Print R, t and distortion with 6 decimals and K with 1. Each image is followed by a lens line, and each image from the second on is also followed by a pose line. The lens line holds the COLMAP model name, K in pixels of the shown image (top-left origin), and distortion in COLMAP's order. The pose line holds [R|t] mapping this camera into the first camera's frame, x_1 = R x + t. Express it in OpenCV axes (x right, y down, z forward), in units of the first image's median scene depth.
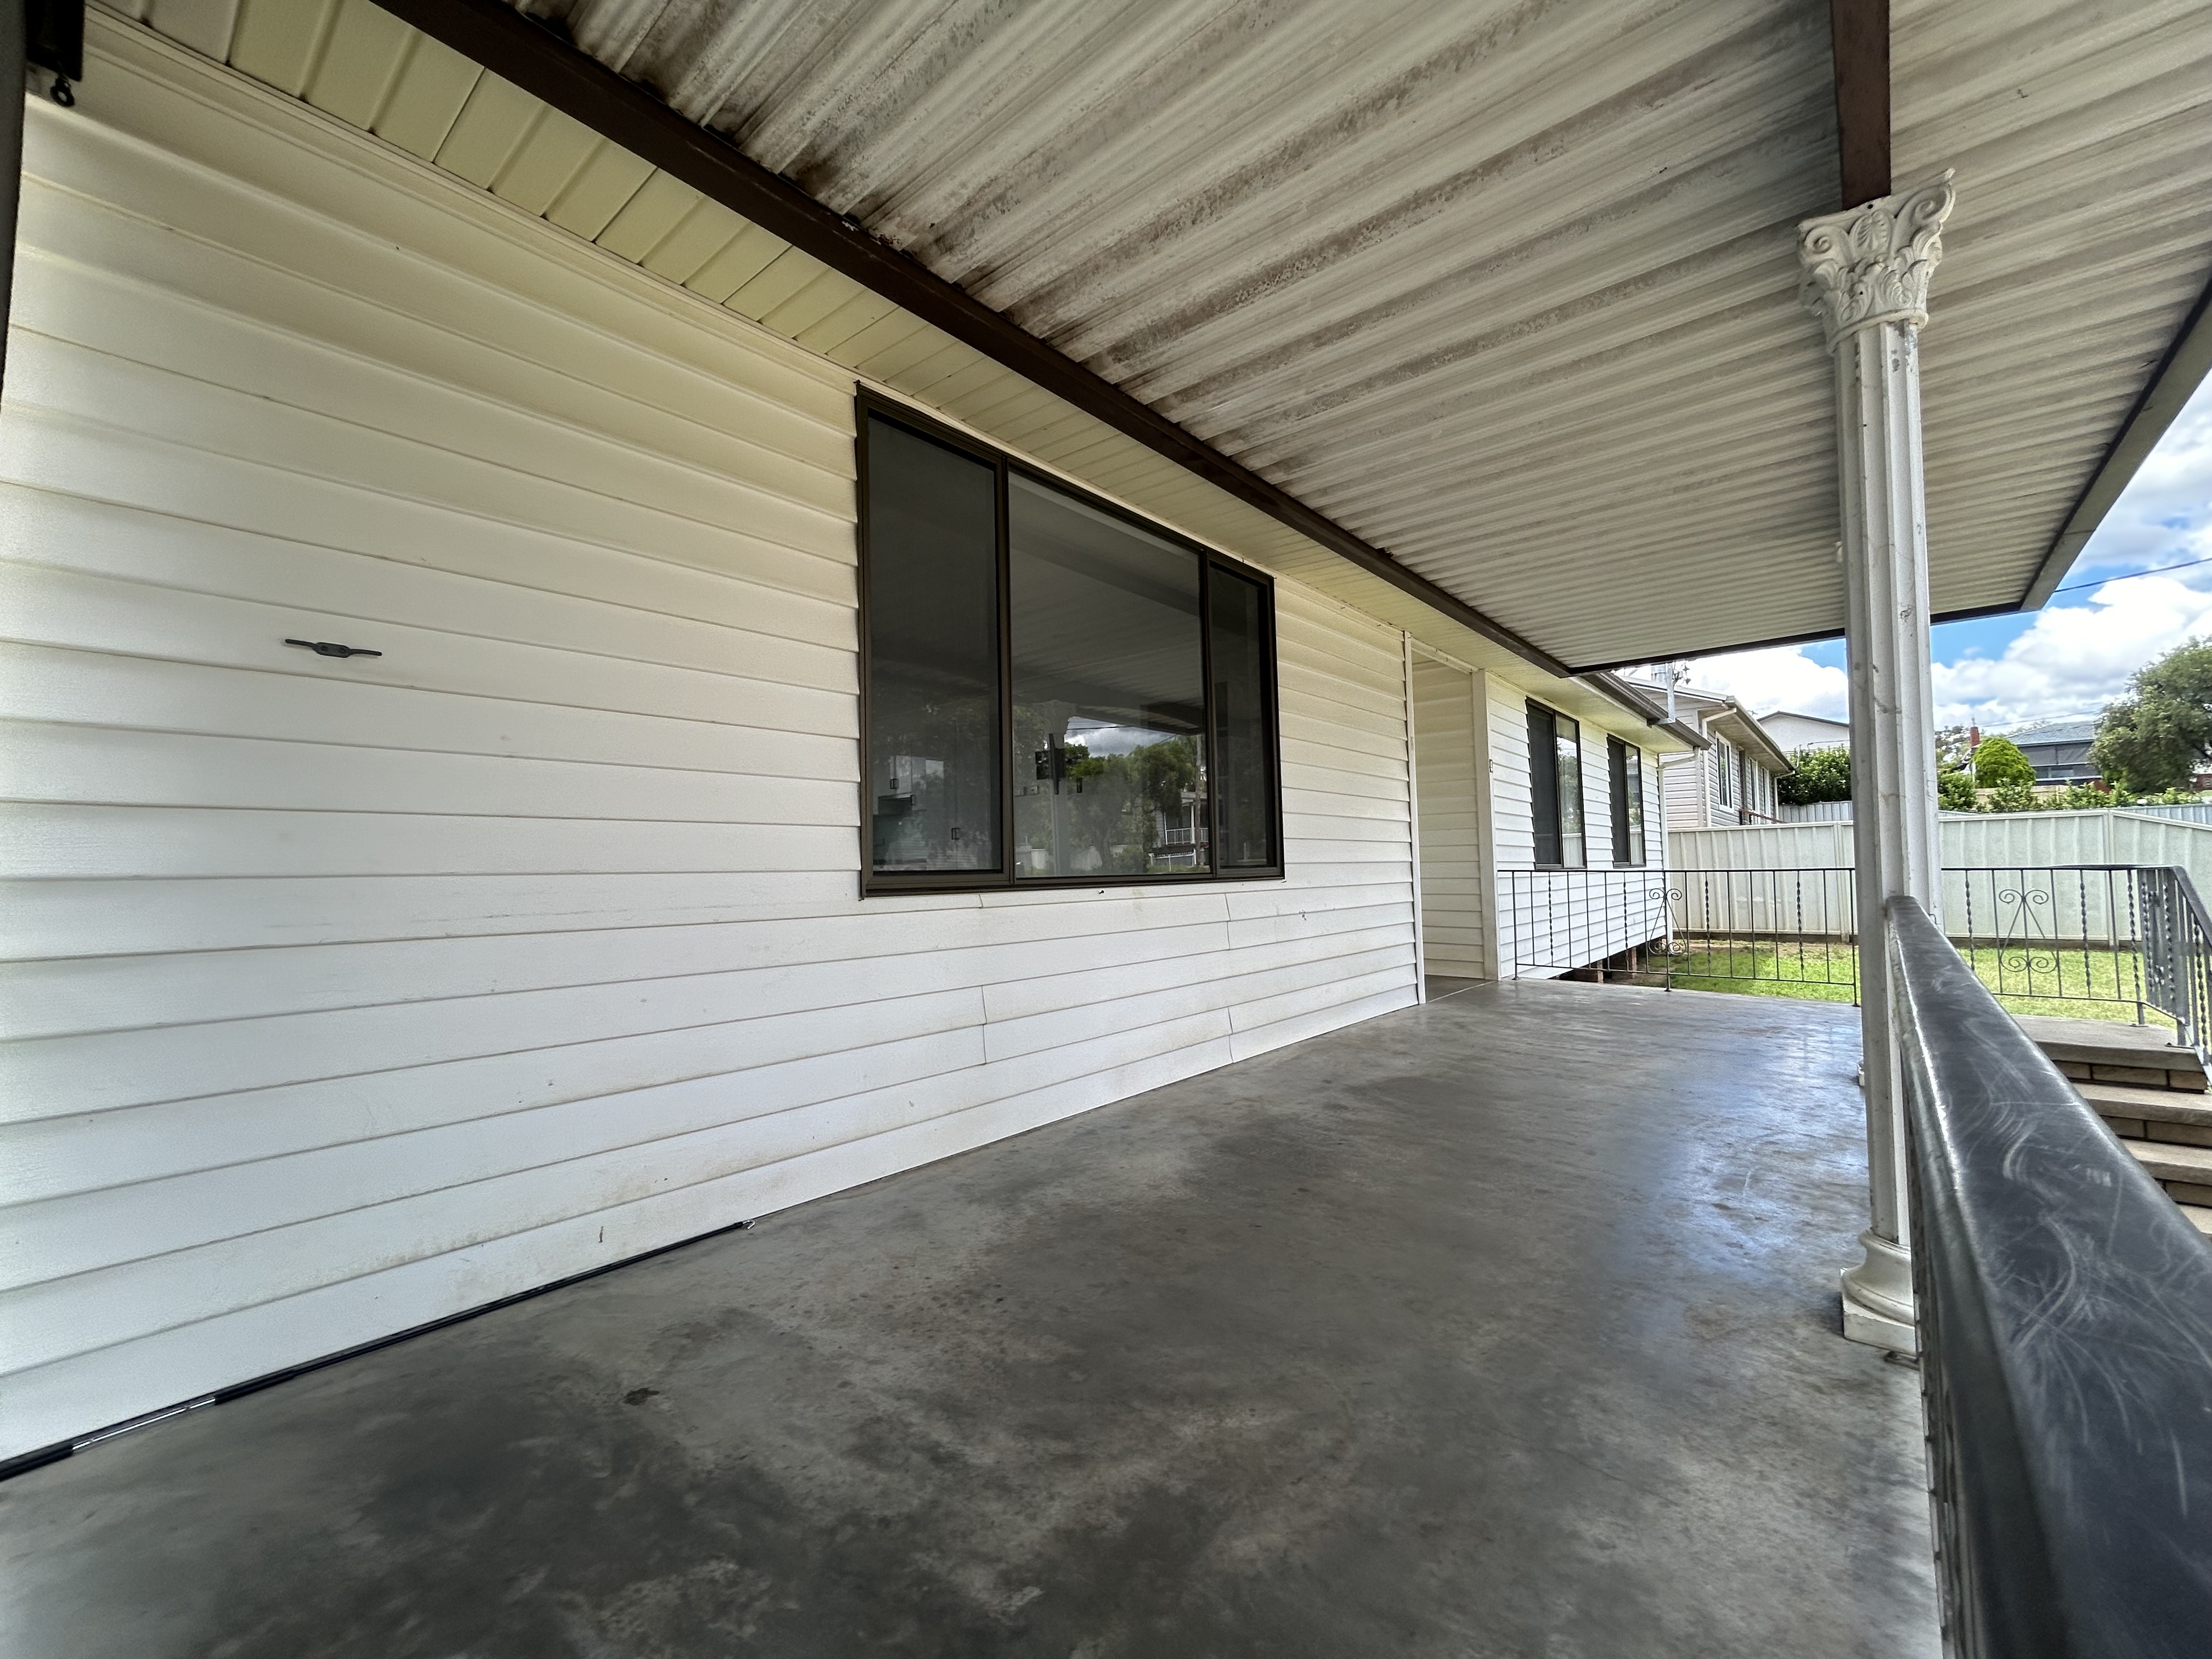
lens RADIAL K [[894.9, 0, 1111.0], [0, 894.9, 828.7], [0, 0, 1]] dist [0.000968, 0.001057]
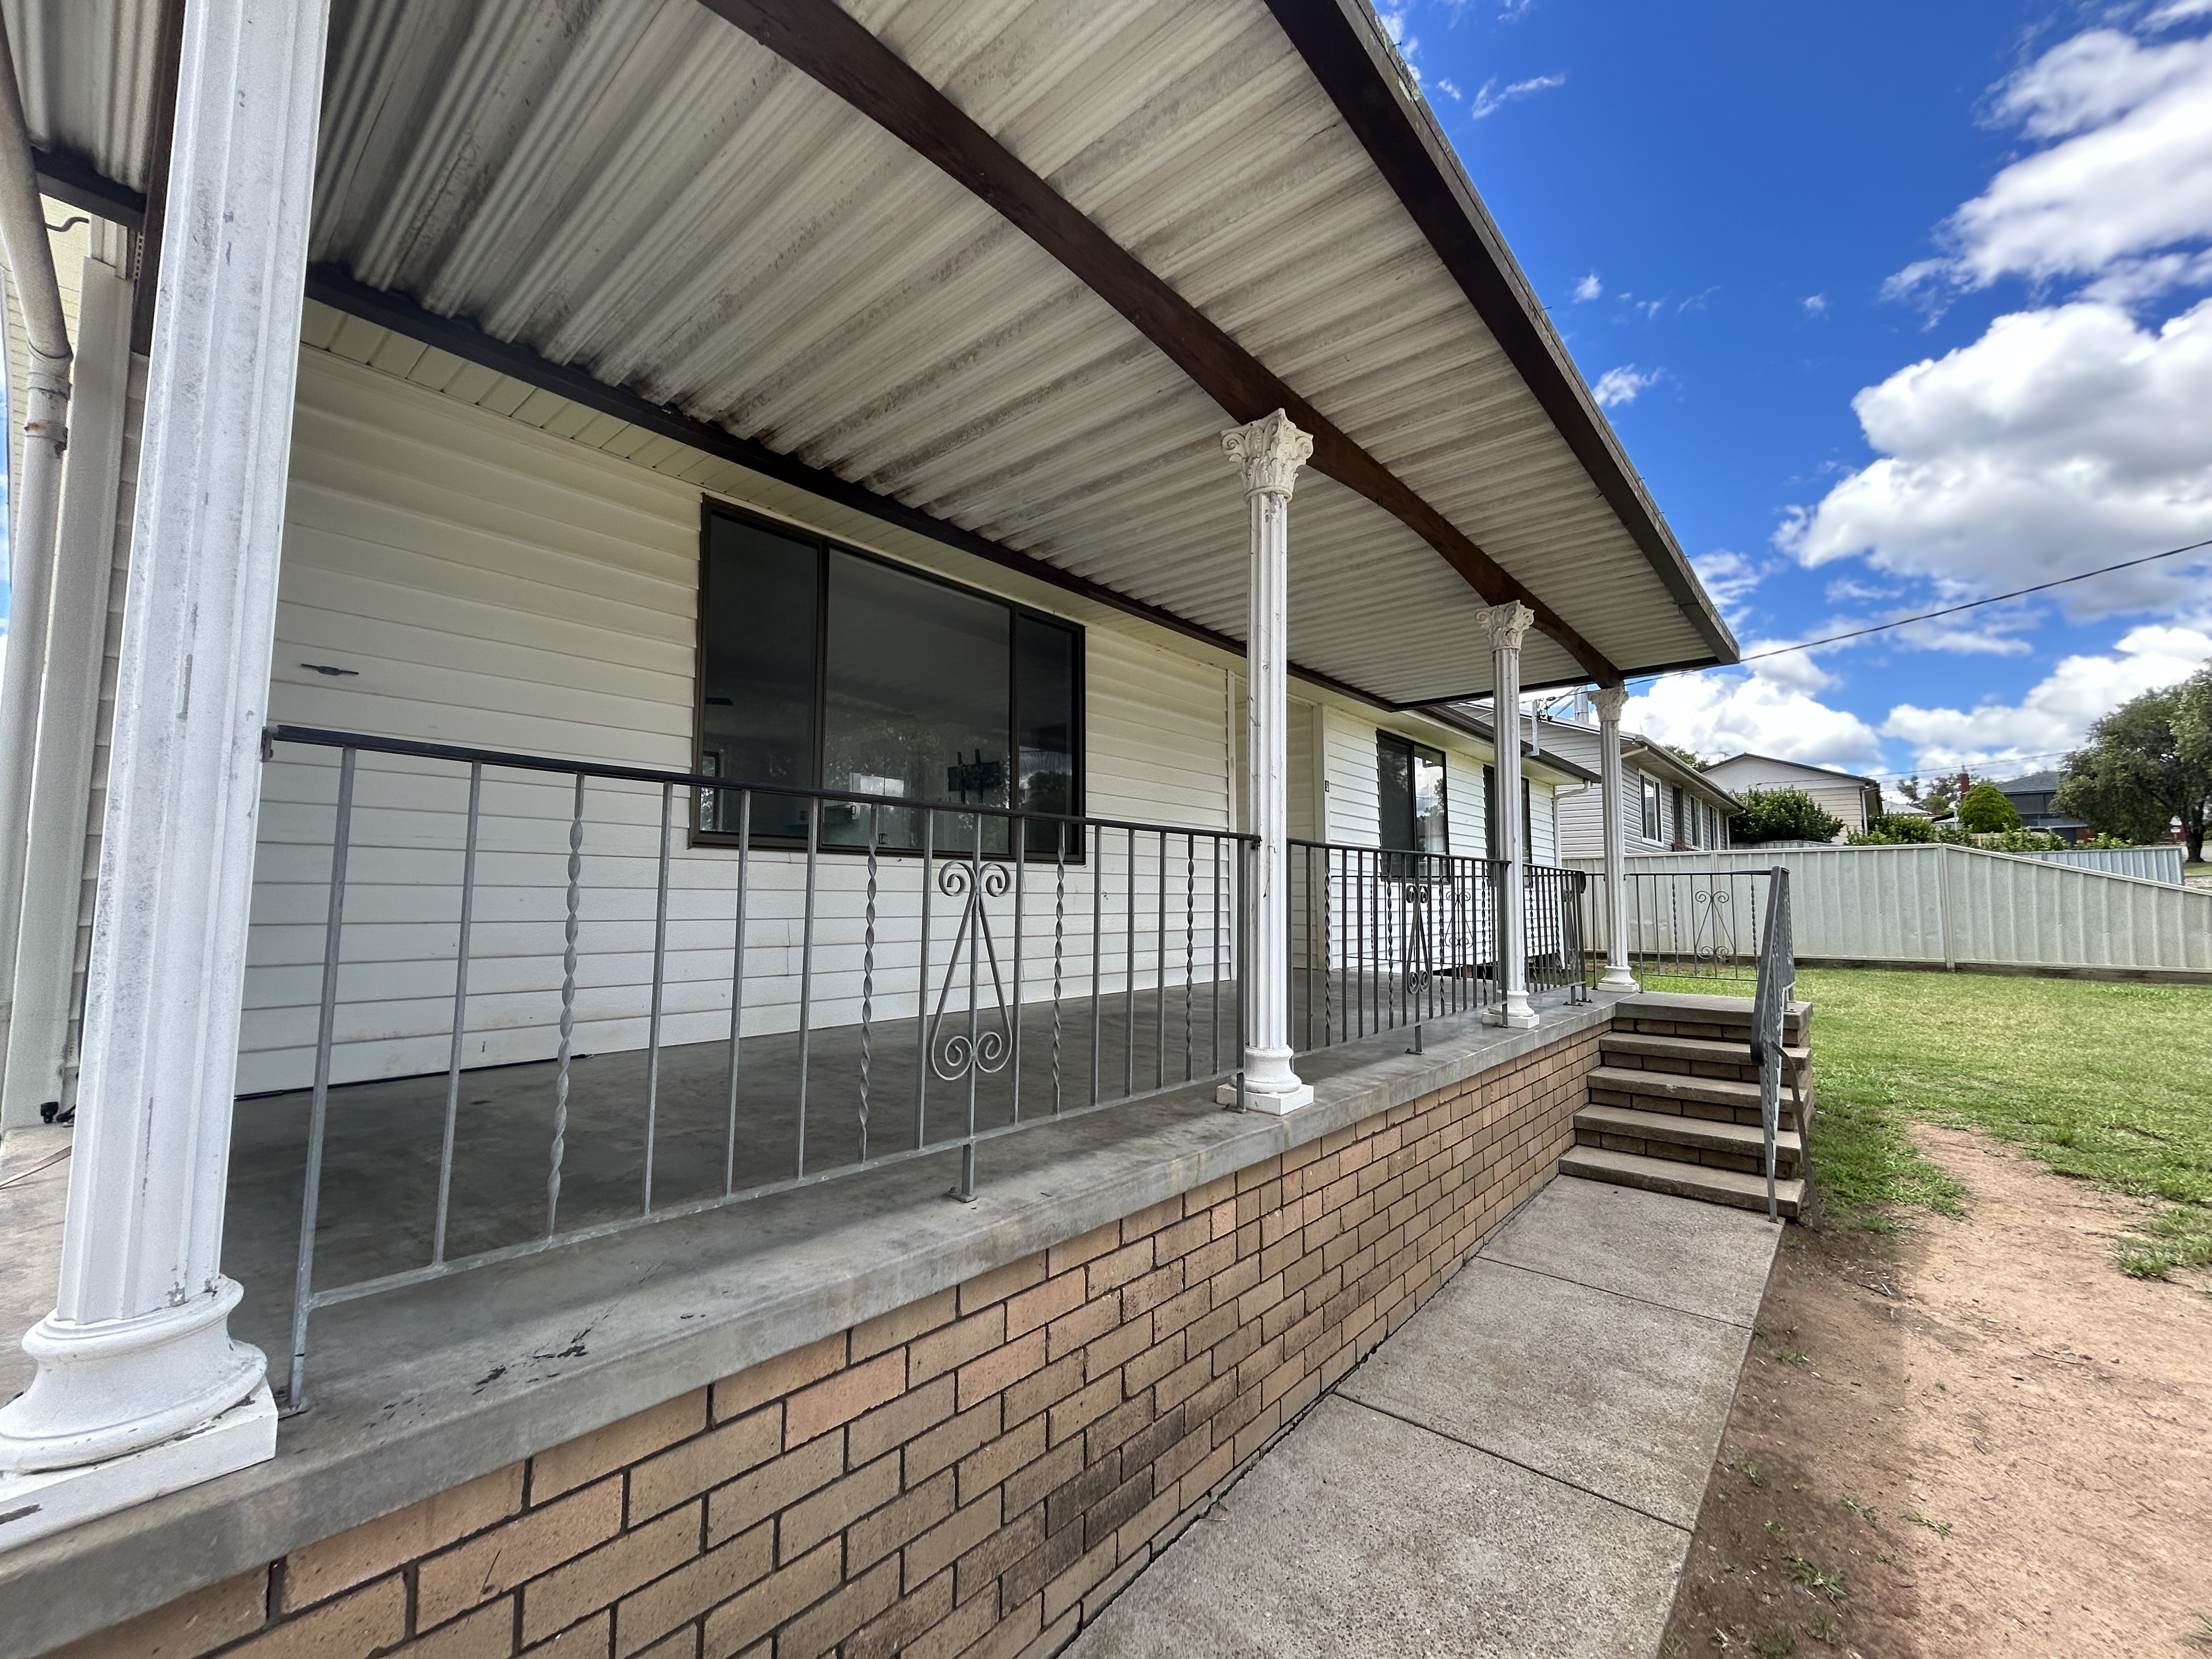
lens RADIAL K [[894.9, 0, 1099.8], [0, 894.9, 826.7], [0, 0, 1]] dist [0.000968, 0.001057]
pose [[0.999604, 0.021745, -0.017850, 0.361953], [-0.022367, 0.999122, -0.035435, 0.070970], [0.017064, 0.035820, 0.999213, -0.381773]]
